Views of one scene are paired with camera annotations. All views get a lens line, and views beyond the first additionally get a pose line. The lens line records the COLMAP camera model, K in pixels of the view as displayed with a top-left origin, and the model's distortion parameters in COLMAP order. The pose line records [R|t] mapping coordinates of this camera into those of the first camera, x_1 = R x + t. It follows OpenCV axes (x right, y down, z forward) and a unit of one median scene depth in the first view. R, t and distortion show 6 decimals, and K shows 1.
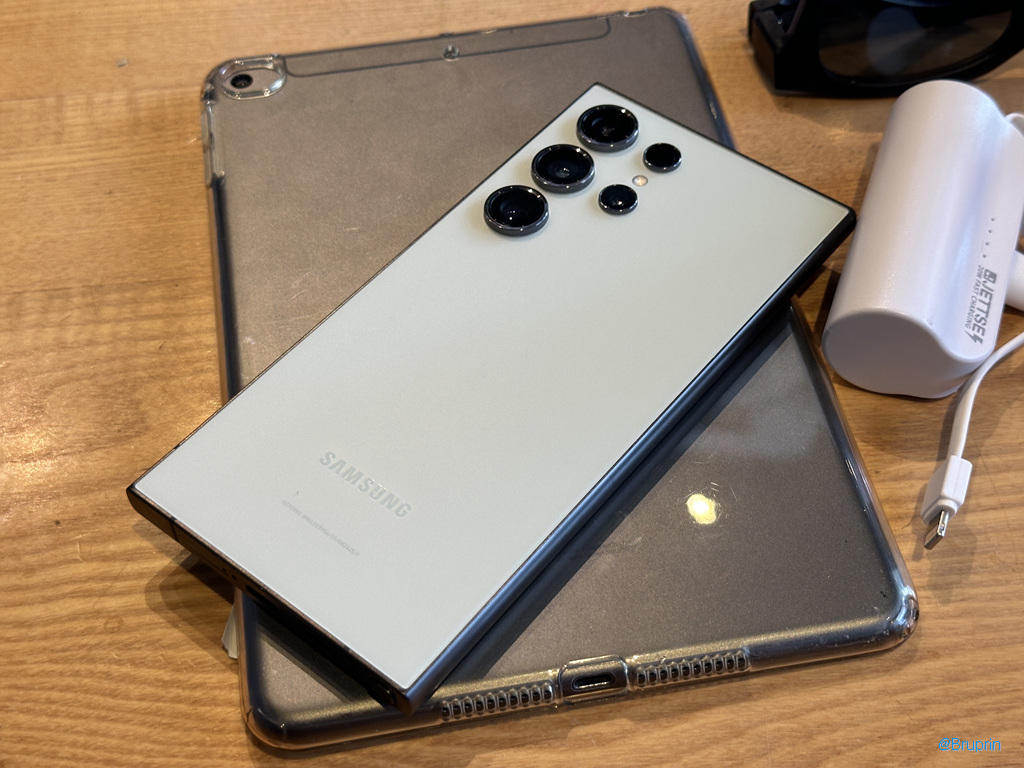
lens RADIAL K [[1431.0, 0, 512.0], [0, 1431.0, 384.0], [0, 0, 1]] dist [0.199973, -0.553933]
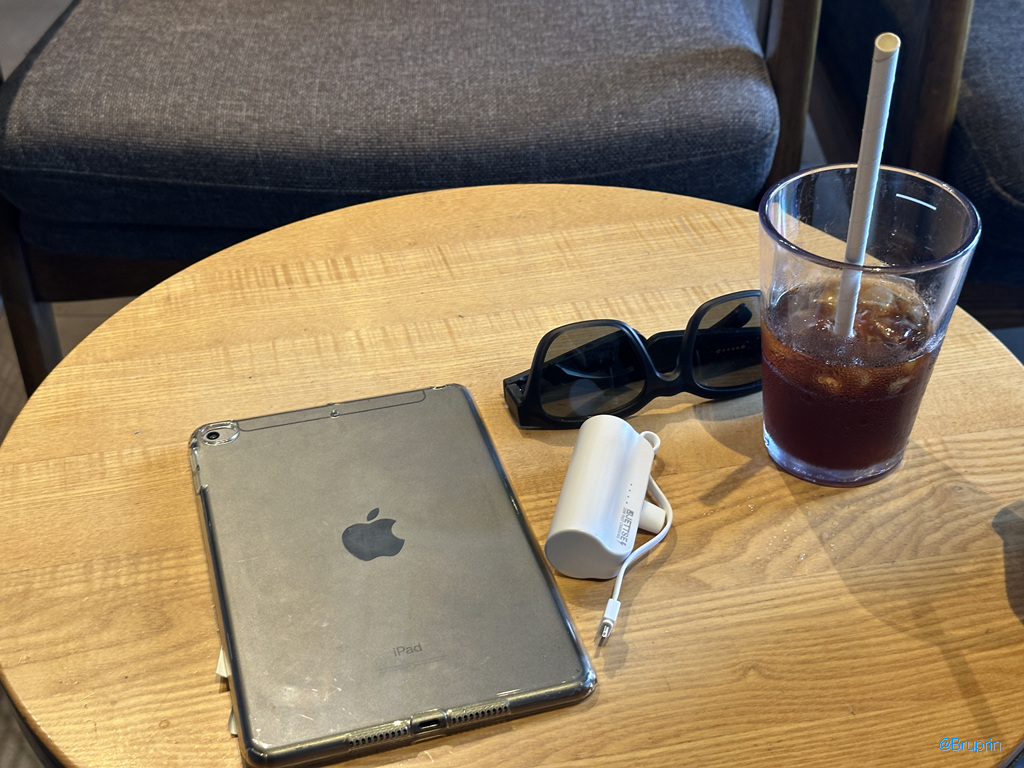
lens RADIAL K [[1431.0, 0, 512.0], [0, 1431.0, 384.0], [0, 0, 1]] dist [0.199973, -0.553933]
pose [[0.993249, -0.047455, 0.105847, -0.012438], [0.073271, 0.964072, -0.255335, 0.219617], [-0.089927, 0.261367, 0.961041, -0.787539]]
